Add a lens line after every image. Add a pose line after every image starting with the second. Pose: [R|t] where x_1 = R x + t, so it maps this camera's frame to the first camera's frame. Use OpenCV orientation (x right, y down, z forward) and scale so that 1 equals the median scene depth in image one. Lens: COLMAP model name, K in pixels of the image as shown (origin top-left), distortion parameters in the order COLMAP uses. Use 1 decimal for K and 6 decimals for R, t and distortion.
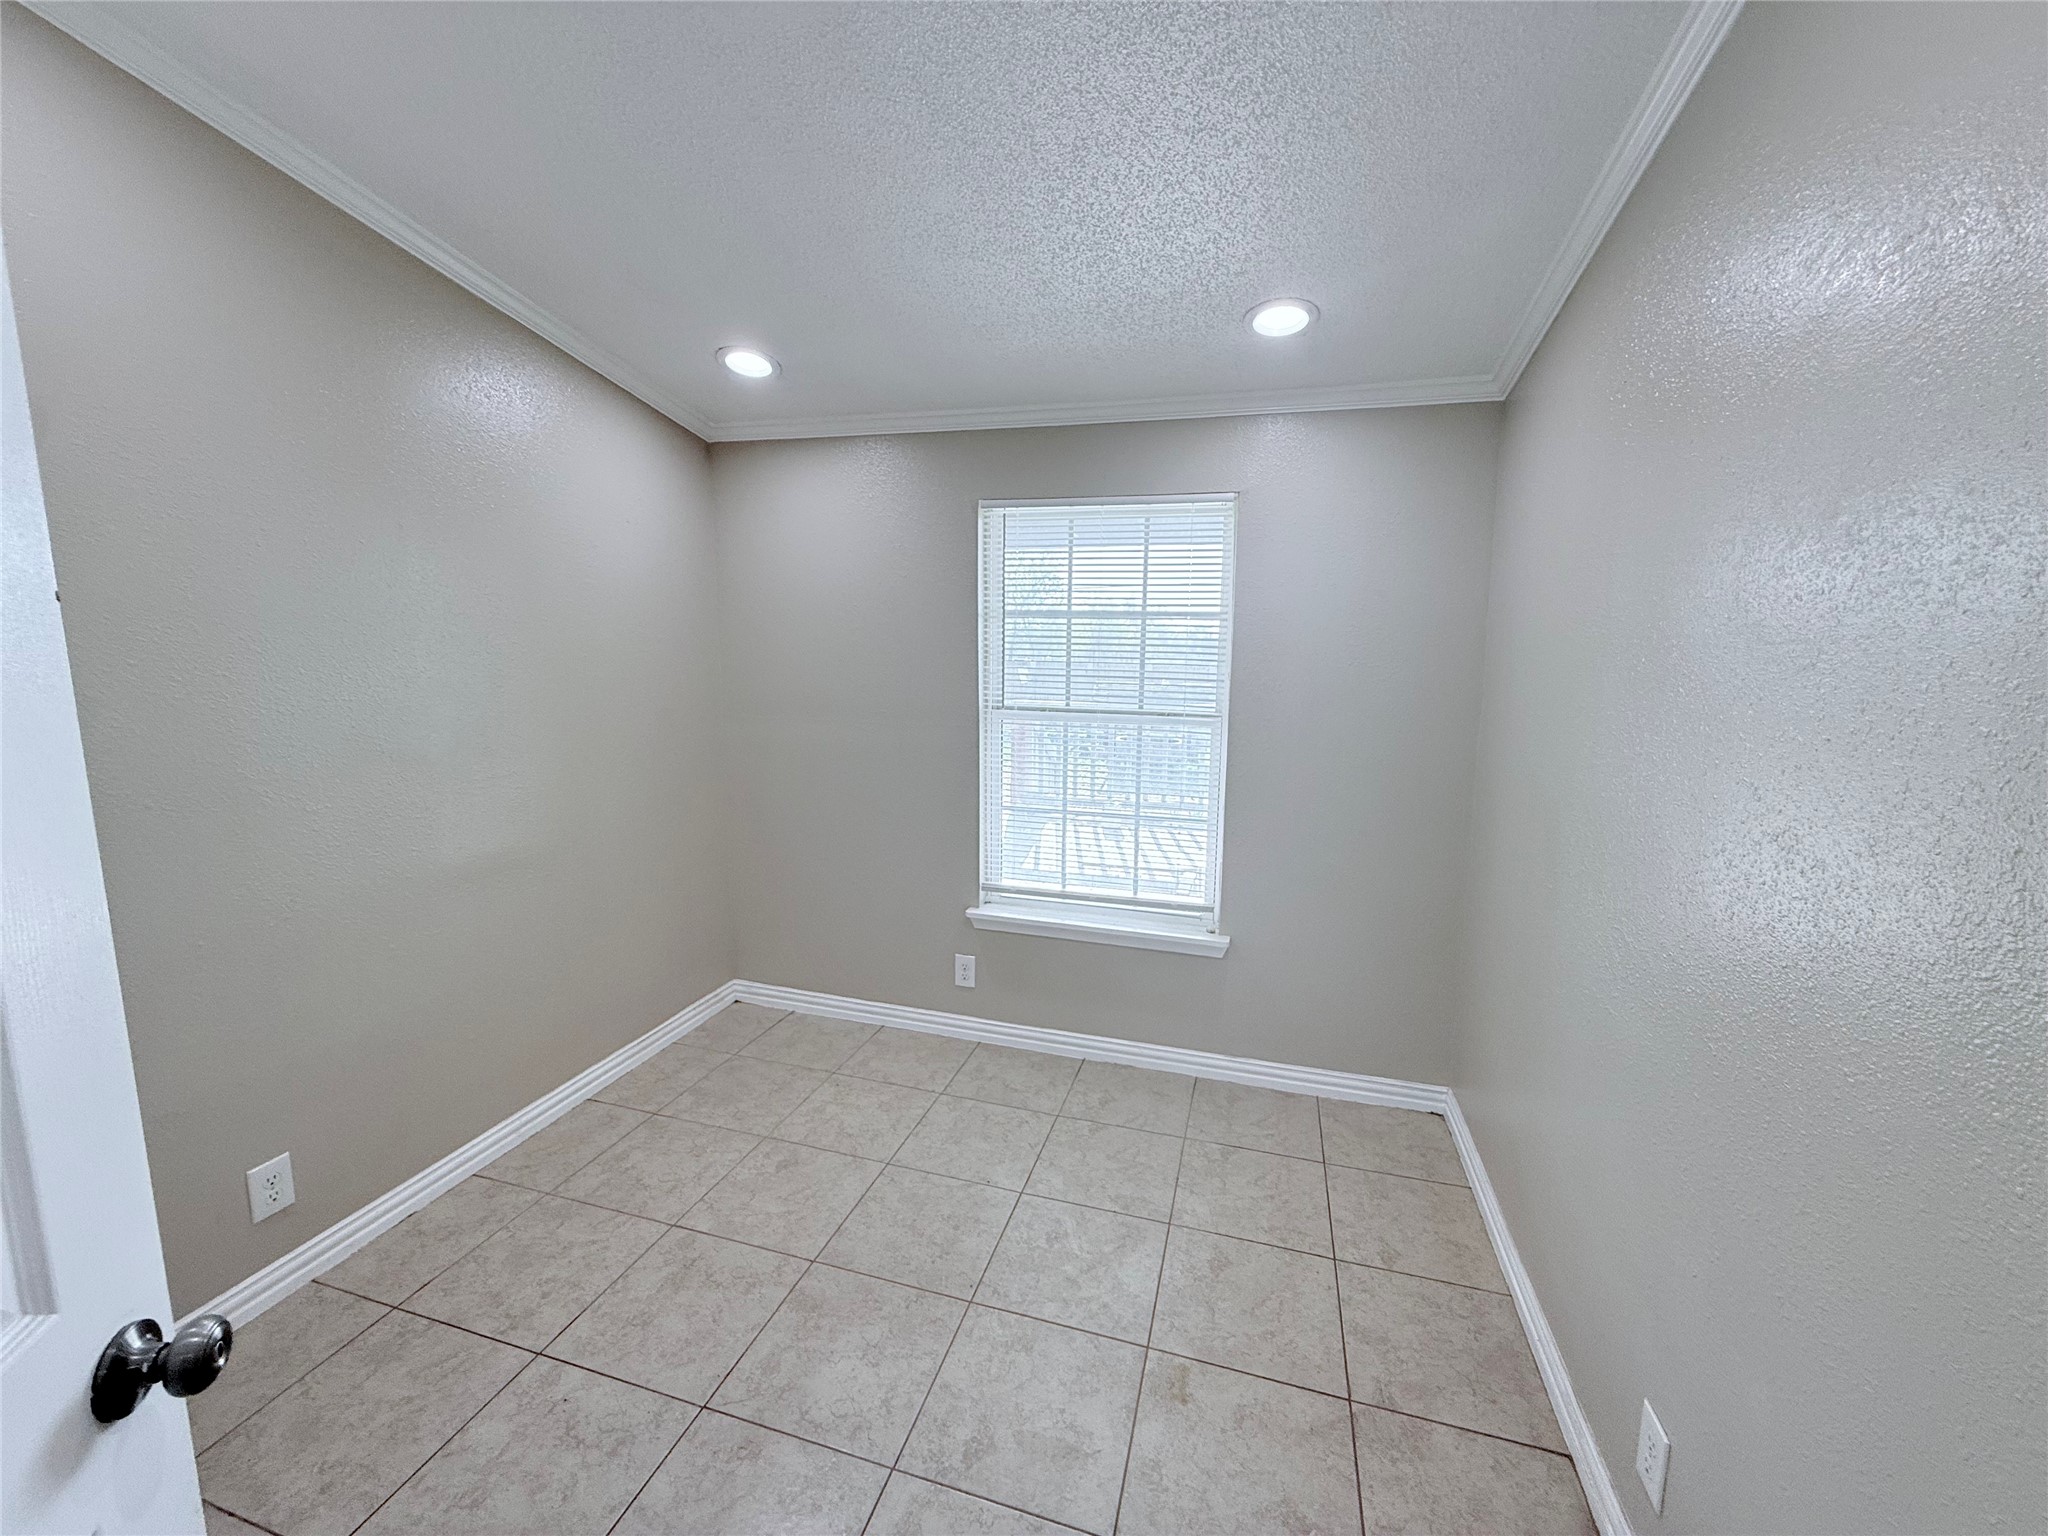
lens RADIAL K [[830.8, 0, 1025.0], [0, 830.8, 769.4], [0, 0, 1]] dist [0.001038, -0.000249]
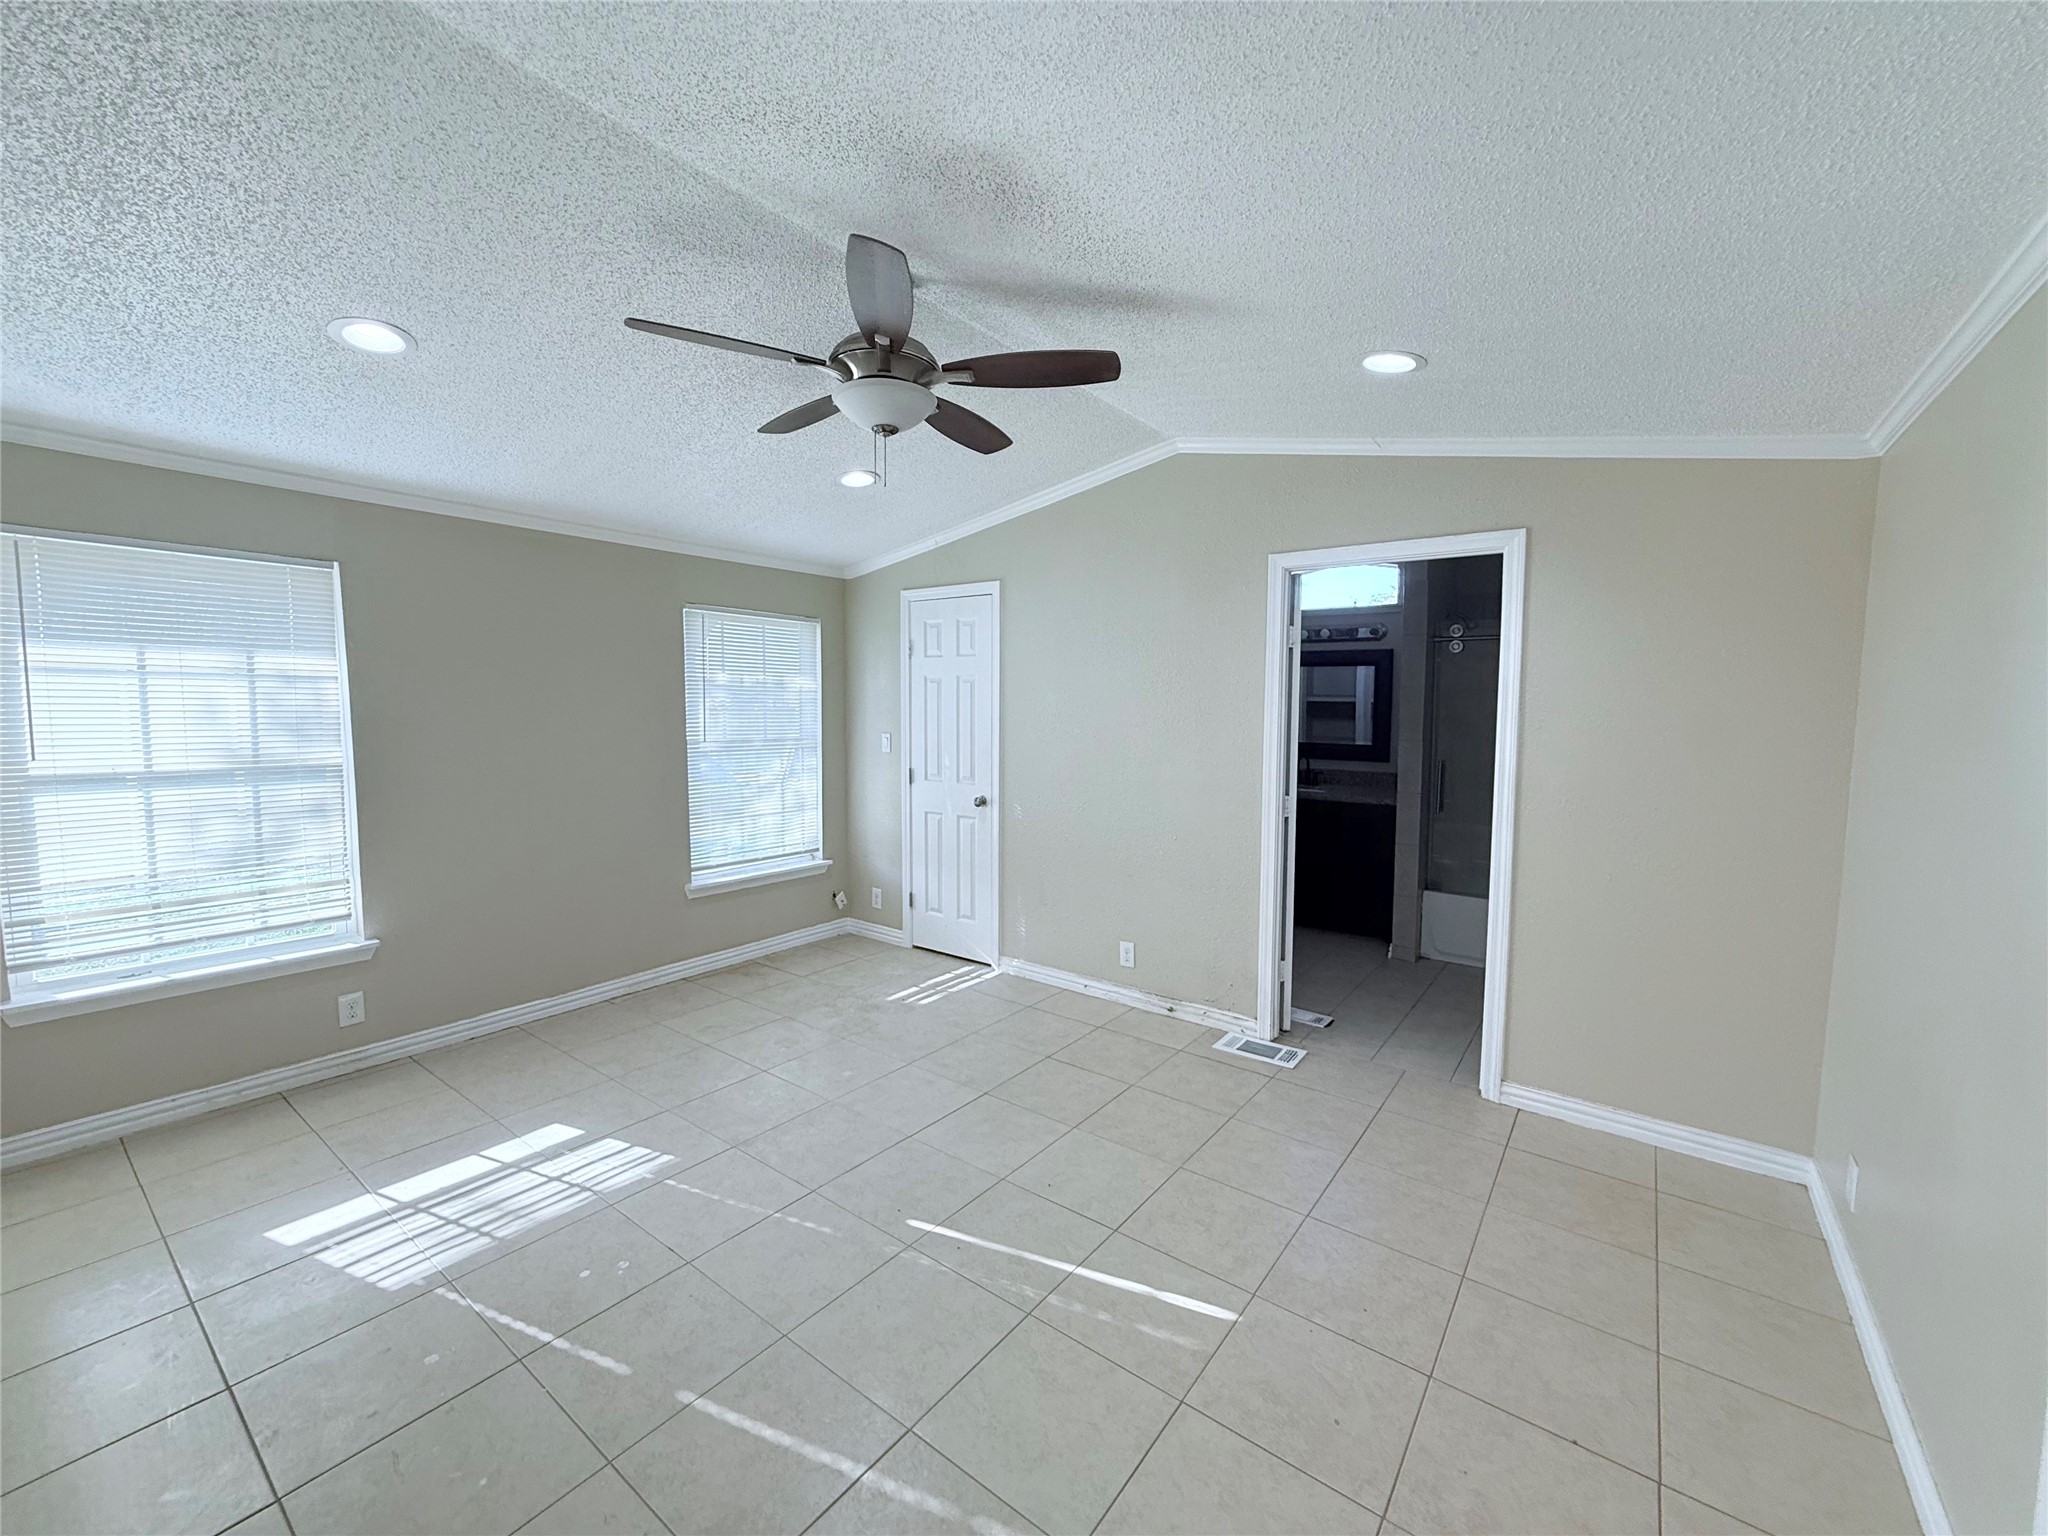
lens RADIAL K [[830.8, 0, 1031.8], [0, 830.8, 767.9], [0, 0, 1]] dist [0.001038, -0.000249]
pose [[0.355332, -0.075699, 0.931670, -1.193754], [0.123903, 0.991735, 0.033323, -0.003817], [-0.926492, 0.103596, 0.361774, -0.073538]]
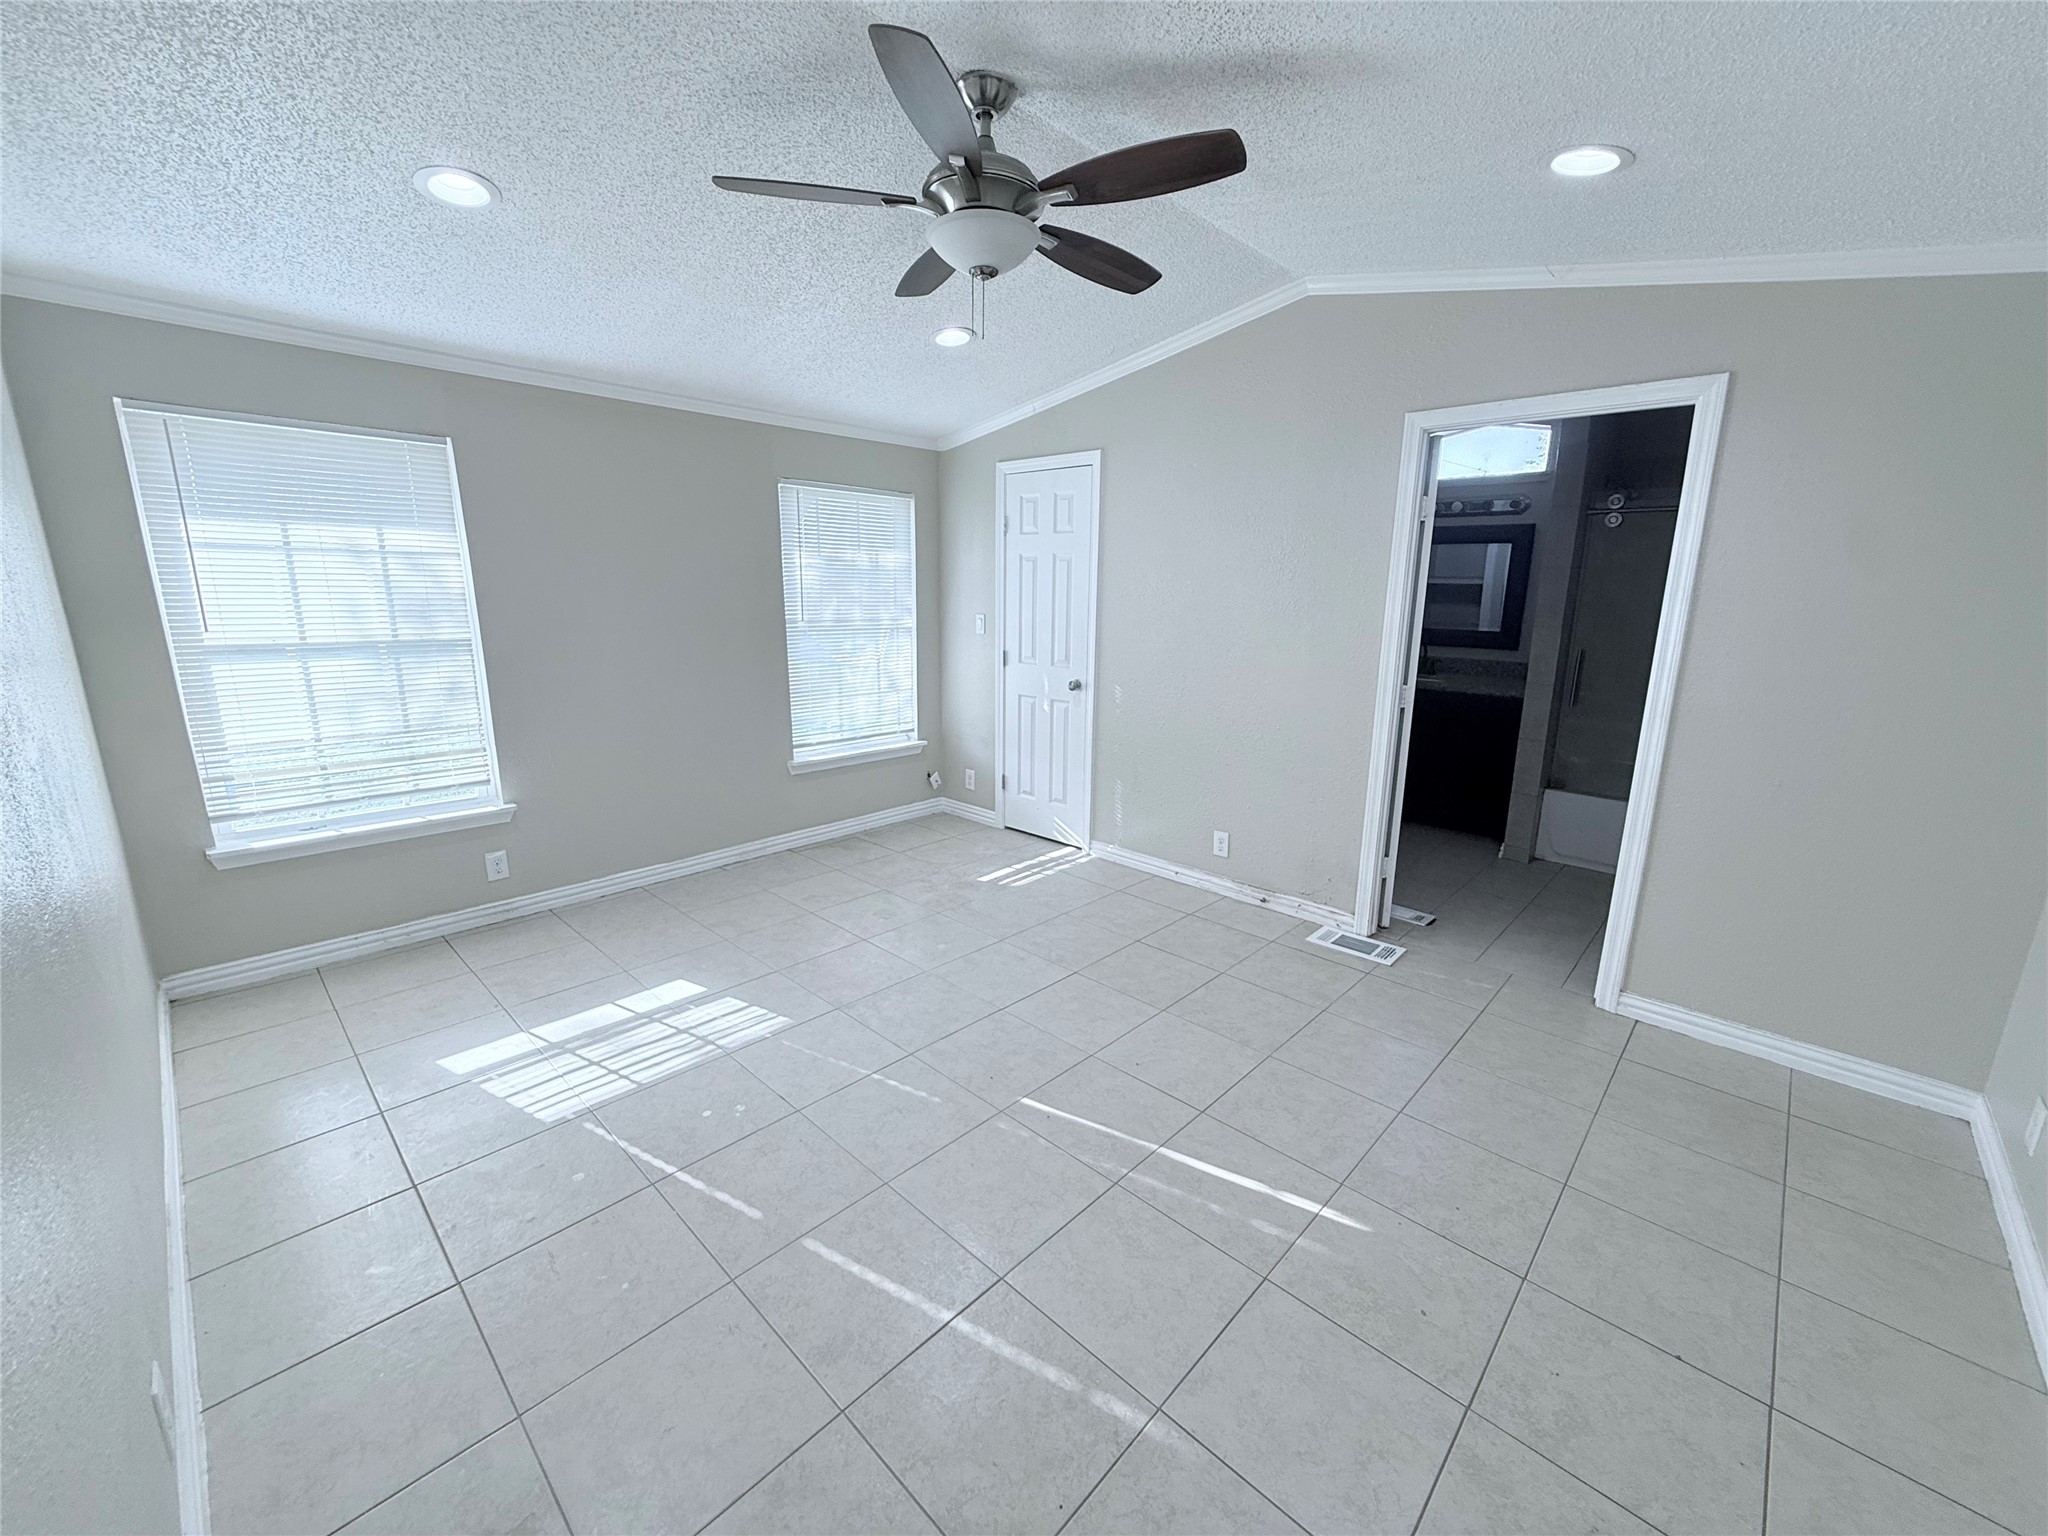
lens RADIAL K [[830.8, 0, 1026.6], [0, 830.8, 766.0], [0, 0, 1]] dist [0.001038, -0.000249]
pose [[0.462110, -0.190340, 0.866155, -1.173543], [0.113971, 0.981343, 0.154847, -0.002508], [-0.879469, 0.027160, 0.475181, -0.058048]]
